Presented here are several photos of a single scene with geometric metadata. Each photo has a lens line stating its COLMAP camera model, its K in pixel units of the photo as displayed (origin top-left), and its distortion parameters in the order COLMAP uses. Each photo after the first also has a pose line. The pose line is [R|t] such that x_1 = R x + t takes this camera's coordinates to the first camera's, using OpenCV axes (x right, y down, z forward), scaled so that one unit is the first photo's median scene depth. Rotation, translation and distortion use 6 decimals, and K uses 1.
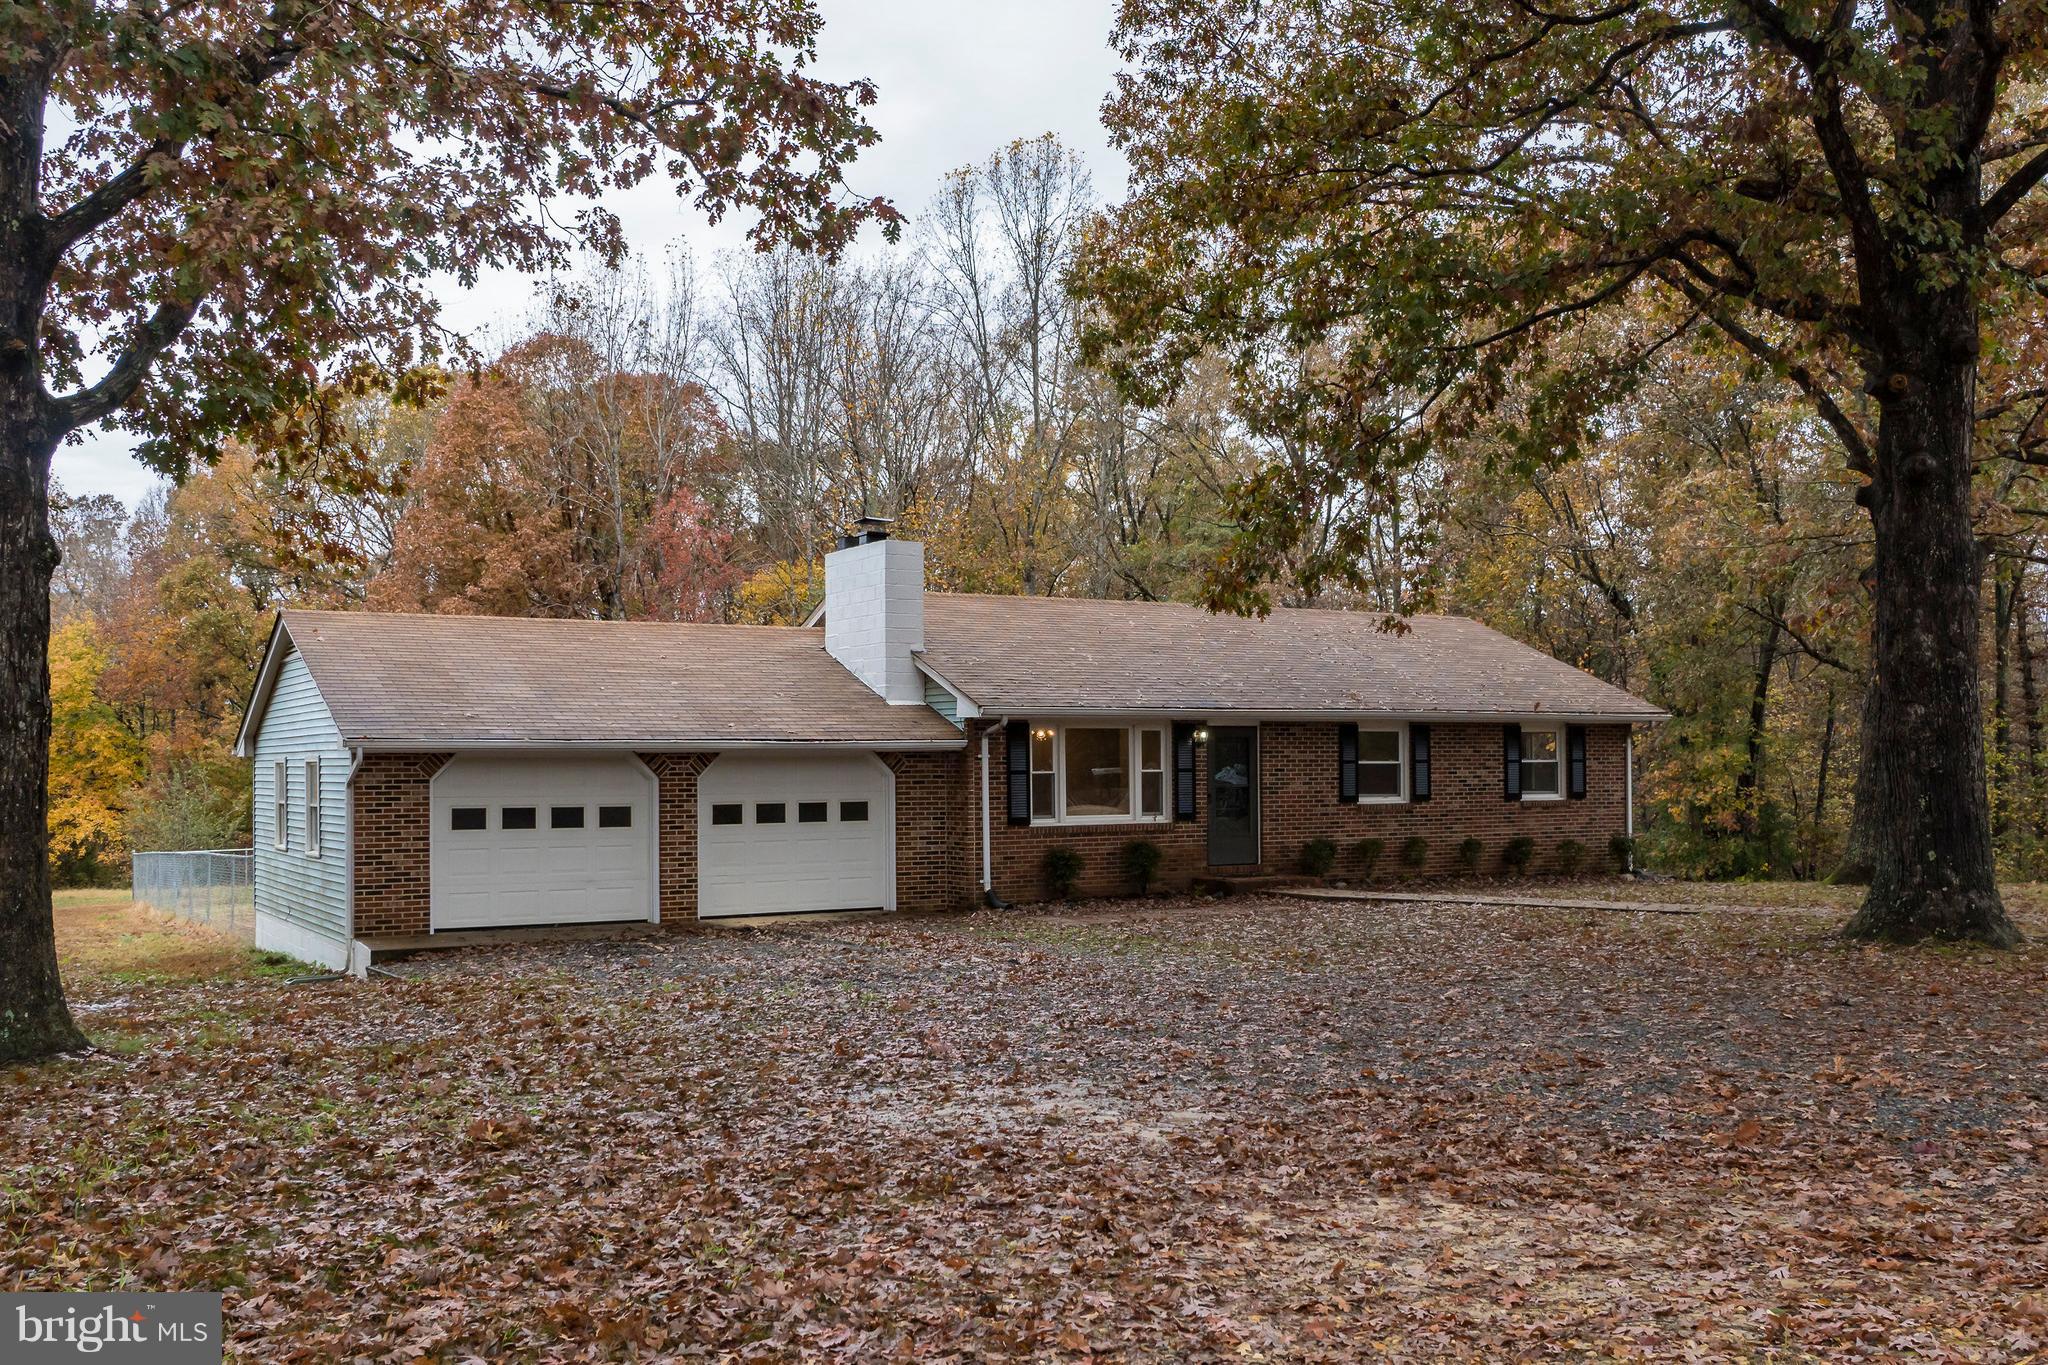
lens RADIAL K [[1873.5, 0, 1003.8], [0, 1873.5, 735.9], [0, 0, 1]] dist [-0.000952, 0.009195]
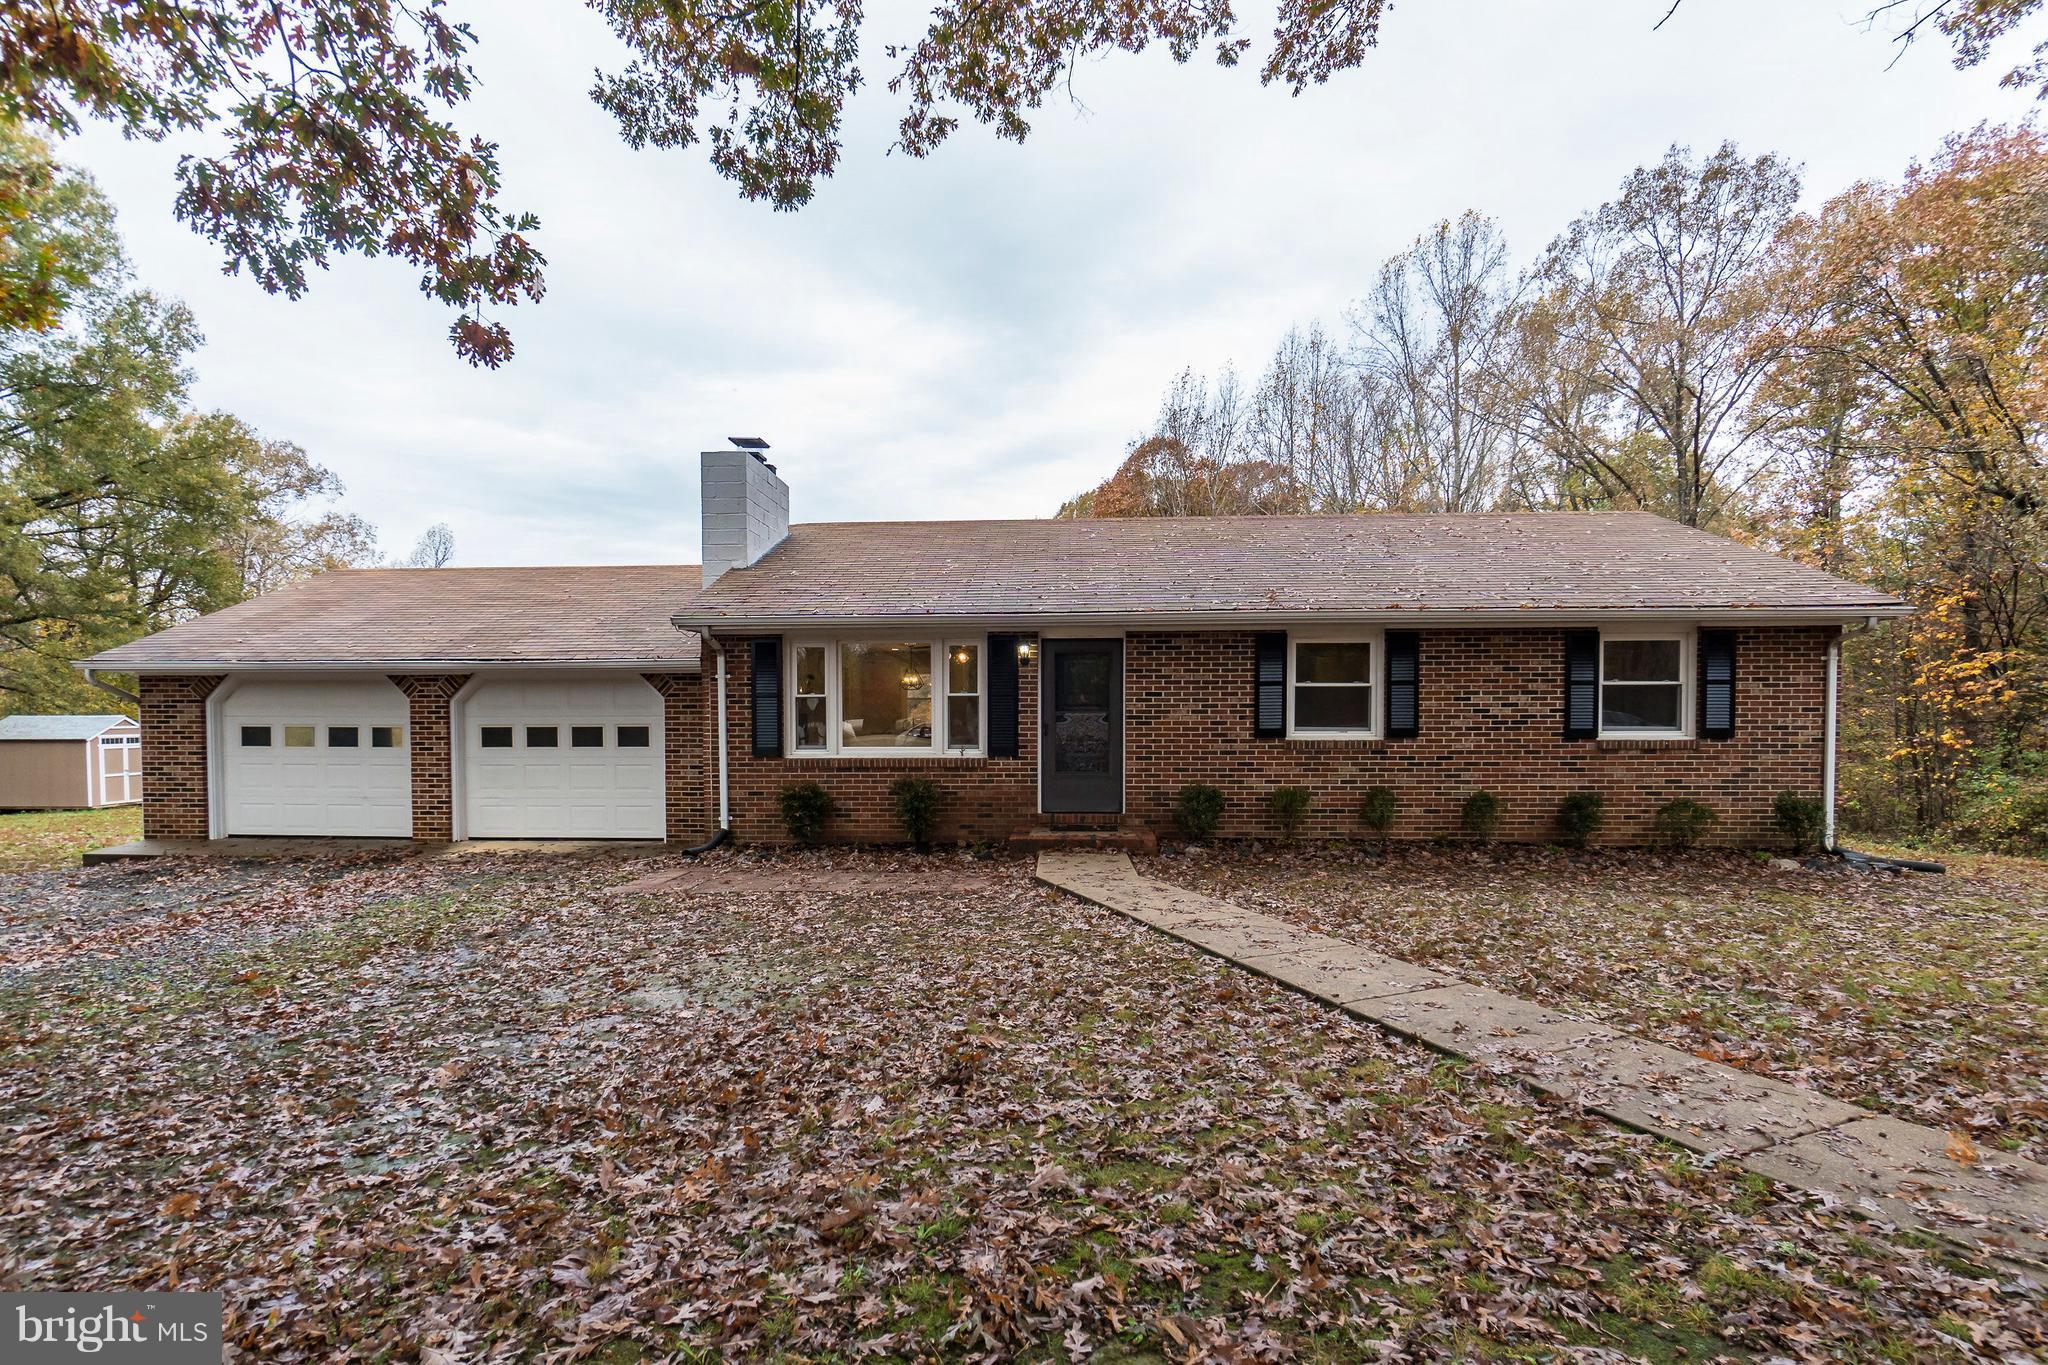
lens RADIAL K [[938.3, 0, 1025.3], [0, 938.3, 744.4], [0, 0, 1]] dist [0.000028, 0.000072]
pose [[0.827499, 0.022644, -0.561011, 0.345954], [0.004832, 0.998862, 0.047444, 0.021969], [0.561447, -0.041971, 0.826448, 0.698930]]
